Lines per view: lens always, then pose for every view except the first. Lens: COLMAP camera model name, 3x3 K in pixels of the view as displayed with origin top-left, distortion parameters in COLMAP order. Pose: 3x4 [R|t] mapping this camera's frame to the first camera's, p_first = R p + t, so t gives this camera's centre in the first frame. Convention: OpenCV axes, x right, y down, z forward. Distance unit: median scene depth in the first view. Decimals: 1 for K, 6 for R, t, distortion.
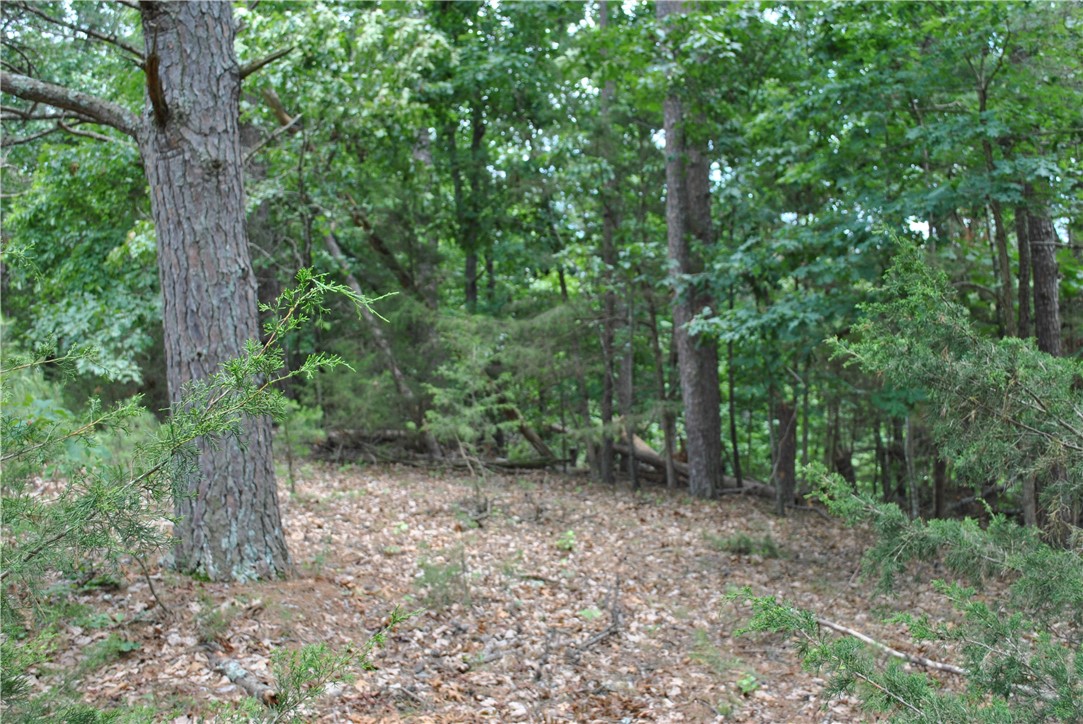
lens RADIAL K [[1215.3, 0, 541.5], [0, 1215.3, 362.0], [0, 0, 1]] dist [-0.225201, -0.005358]
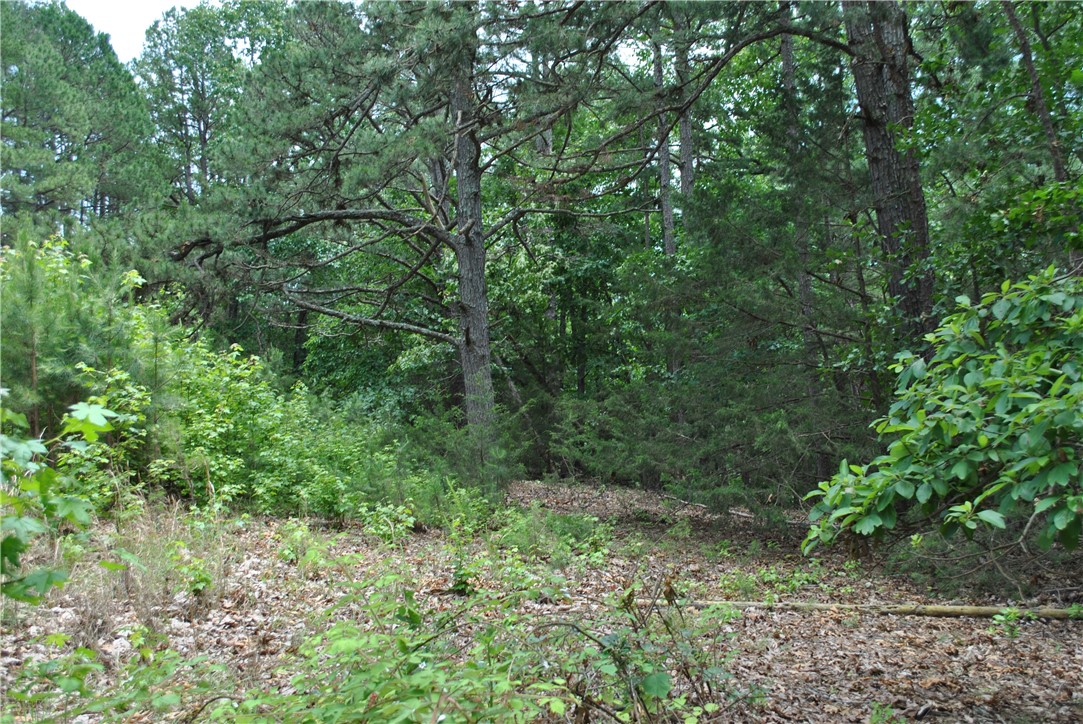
lens RADIAL K [[1238.4, 0, 541.5], [0, 1238.4, 362.0], [0, 0, 1]] dist [-0.019511, -0.018283]
pose [[0.993660, -0.000586, -0.112423, 0.122751], [-0.007250, 0.997571, -0.069285, 0.040505], [0.112191, 0.069660, 0.991242, -1.059636]]
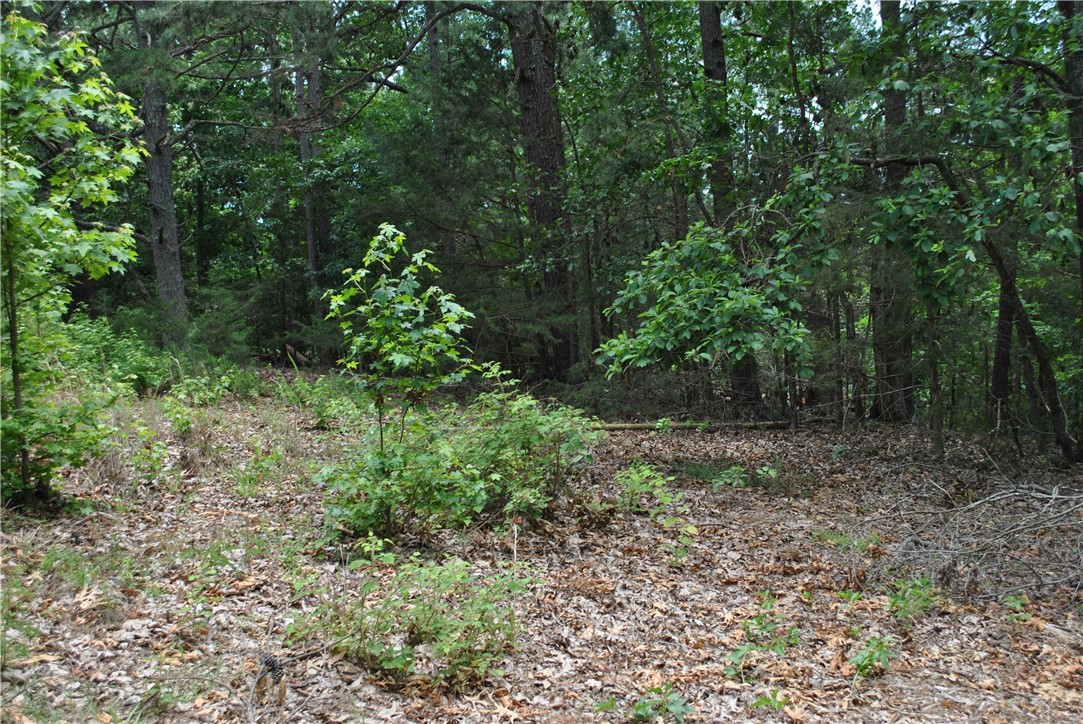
lens RADIAL K [[1238.4, 0, 541.5], [0, 1238.4, 362.0], [0, 0, 1]] dist [-0.019511, -0.018283]
pose [[0.968175, -0.020832, 0.249404, -0.054394], [0.014419, 0.999517, 0.027514, 0.040824], [-0.249857, -0.023042, 0.968009, -1.364250]]
